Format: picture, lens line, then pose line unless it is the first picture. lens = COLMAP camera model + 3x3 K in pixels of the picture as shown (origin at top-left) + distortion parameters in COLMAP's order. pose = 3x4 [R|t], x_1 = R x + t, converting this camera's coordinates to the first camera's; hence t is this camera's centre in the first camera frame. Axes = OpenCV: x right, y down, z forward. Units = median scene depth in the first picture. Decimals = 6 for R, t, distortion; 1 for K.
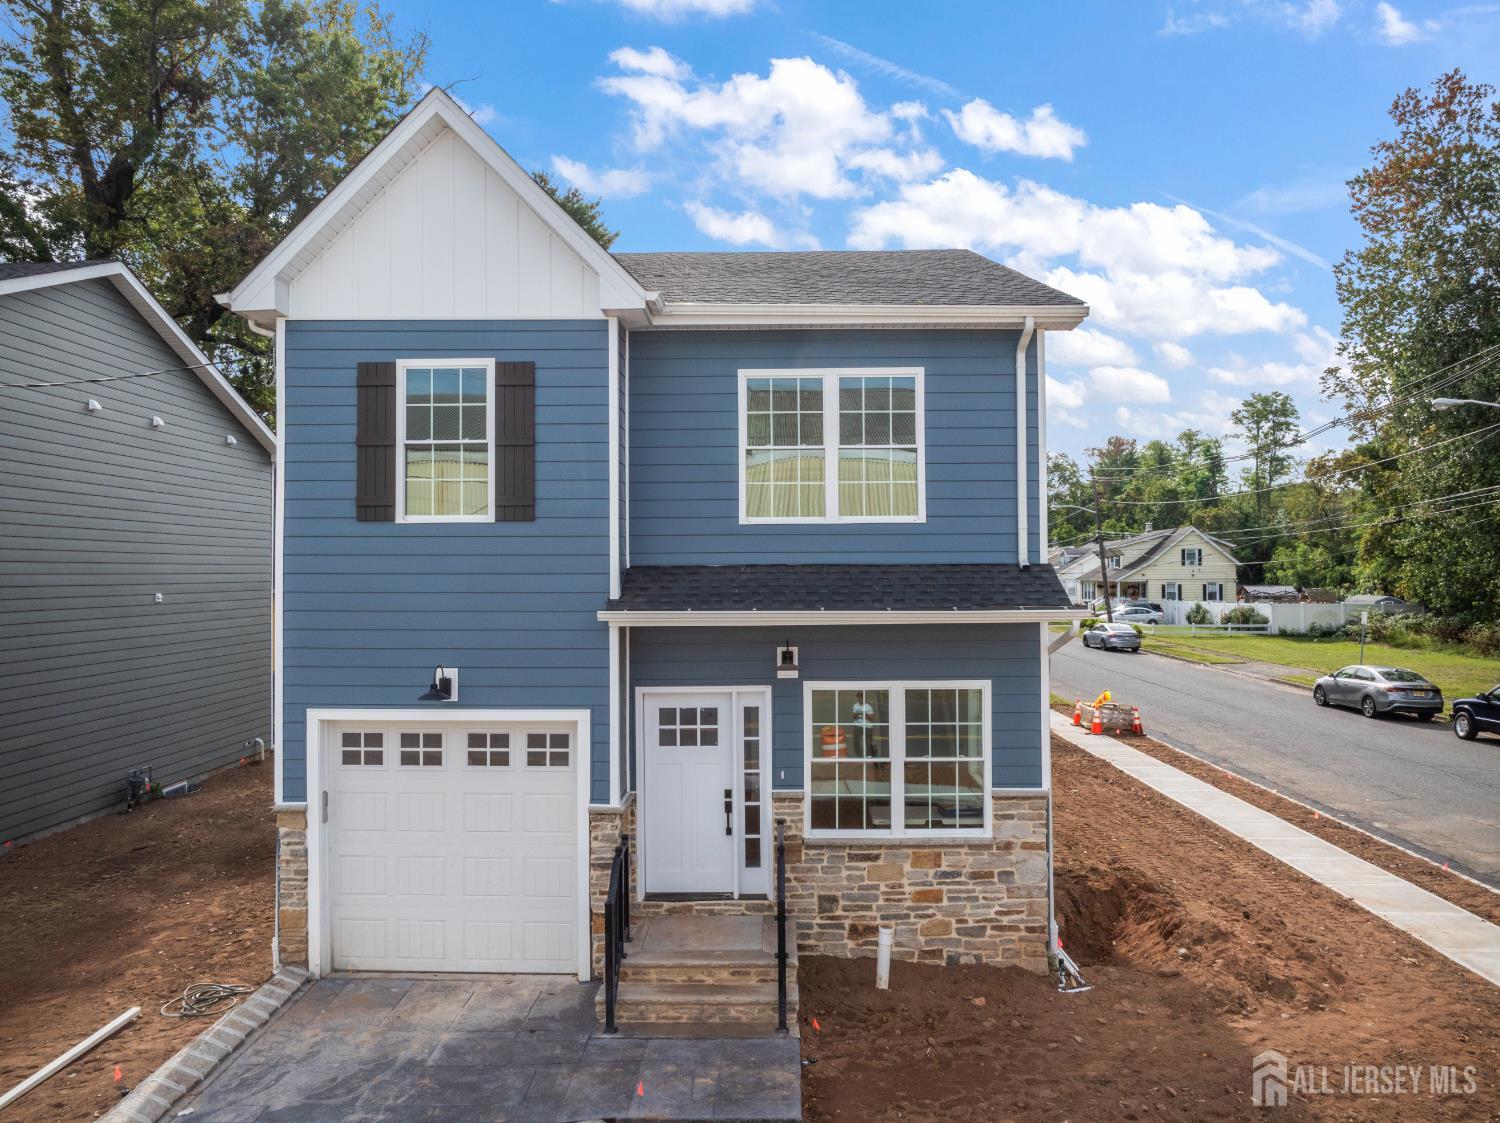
lens RADIAL K [[1052.1, 0, 749.1], [0, 1052.1, 562.4], [0, 0, 1]] dist [-0.042920, 0.015581]
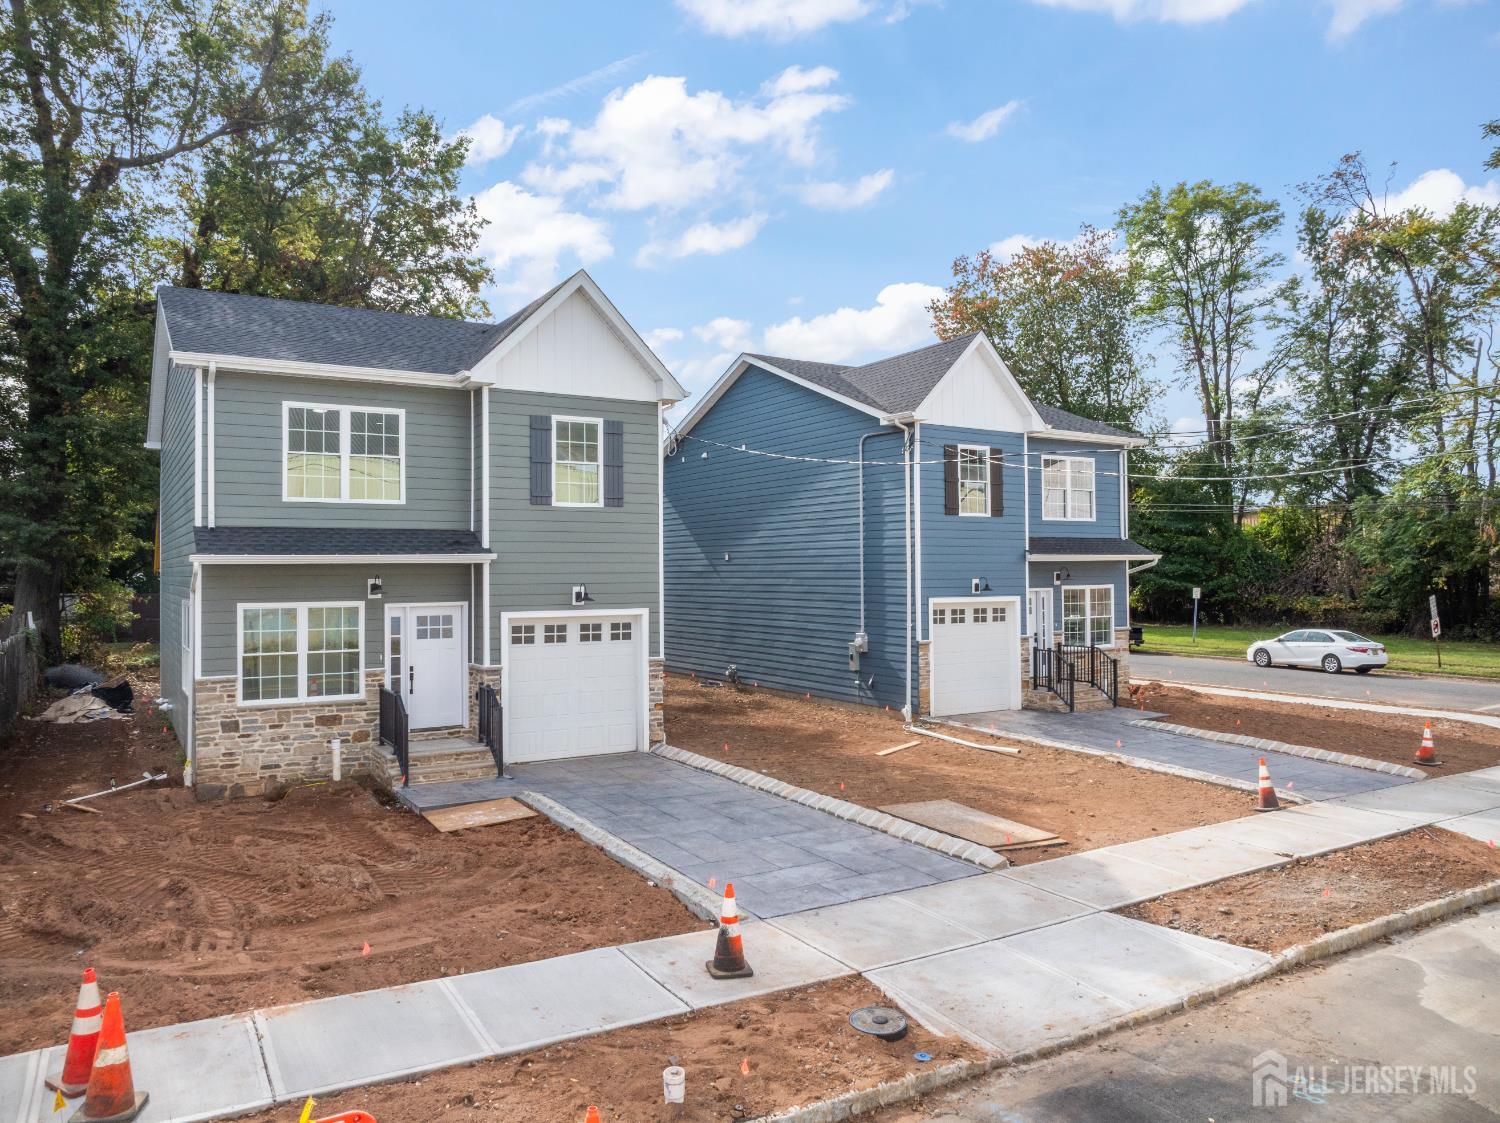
lens RADIAL K [[1052.1, 0, 756.4], [0, 1052.1, 551.2], [0, 0, 1]] dist [-0.042920, 0.015581]
pose [[0.848271, 0.008285, 0.529498, -0.969169], [-0.008310, 0.999963, -0.002334, 0.039834], [-0.529497, -0.002420, 0.848308, -0.693637]]
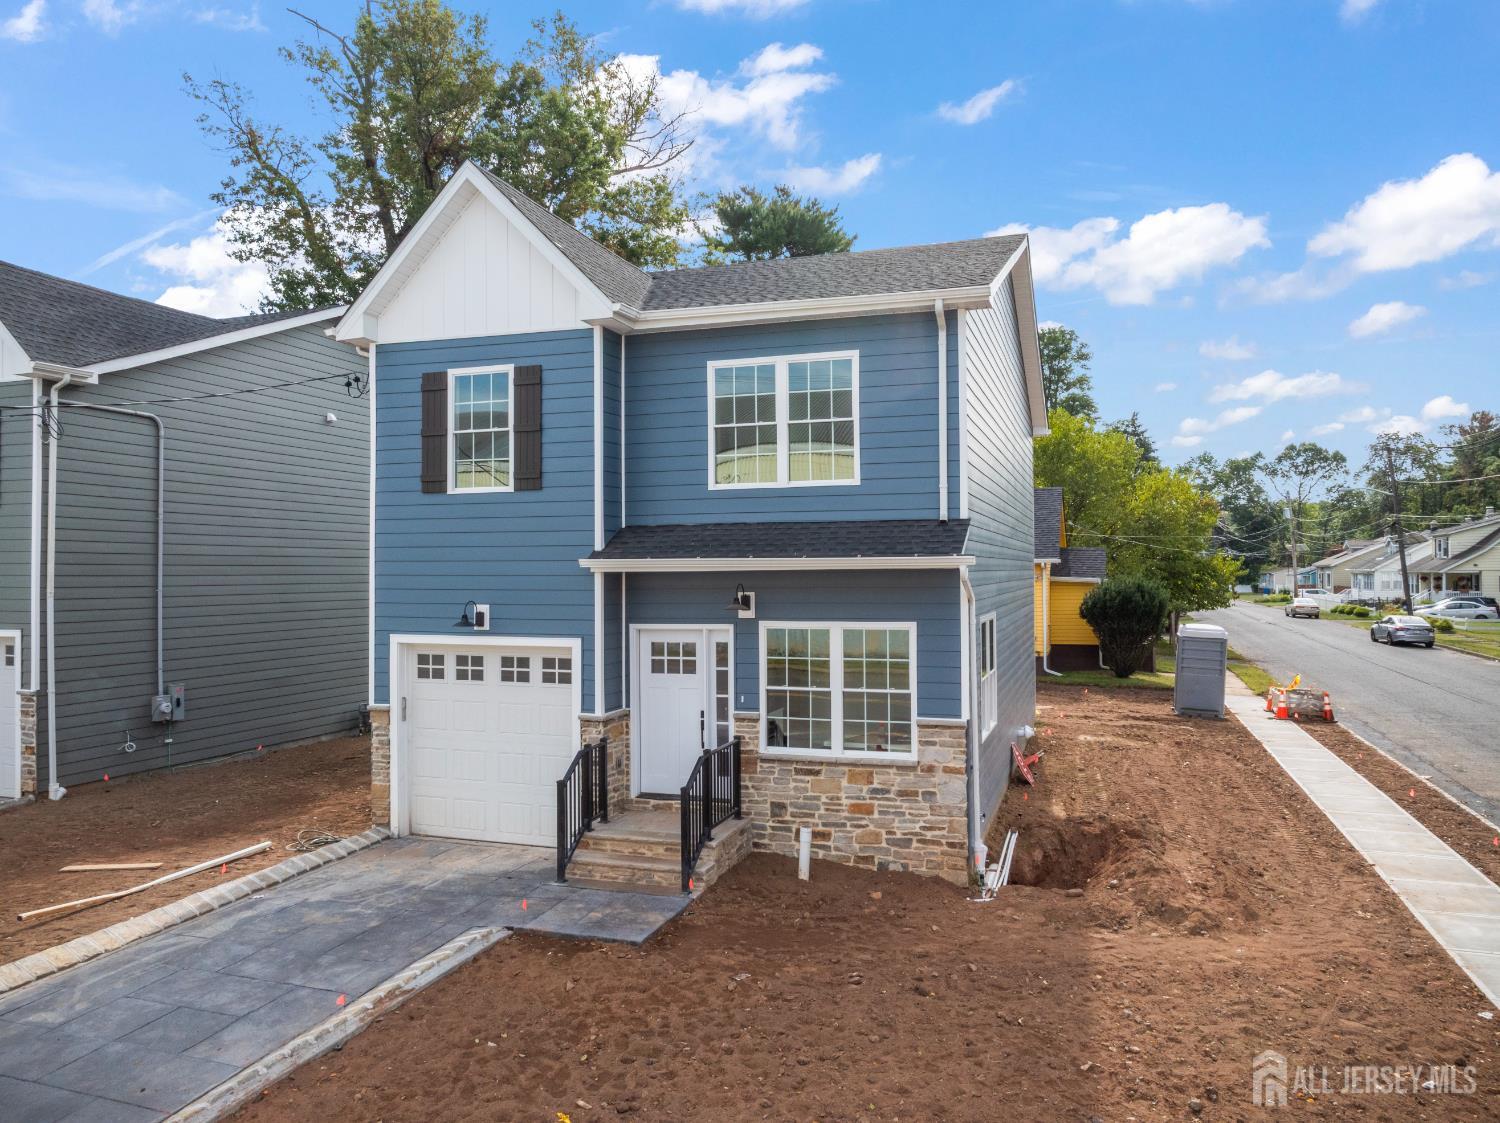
lens RADIAL K [[1052.1, 0, 755.4], [0, 1052.1, 559.1], [0, 0, 1]] dist [-0.042920, 0.015581]
pose [[0.955140, -0.004134, -0.296126, 0.412695], [0.003742, 0.999991, -0.001890, 0.047144], [0.296131, 0.000697, 0.955147, -0.139532]]
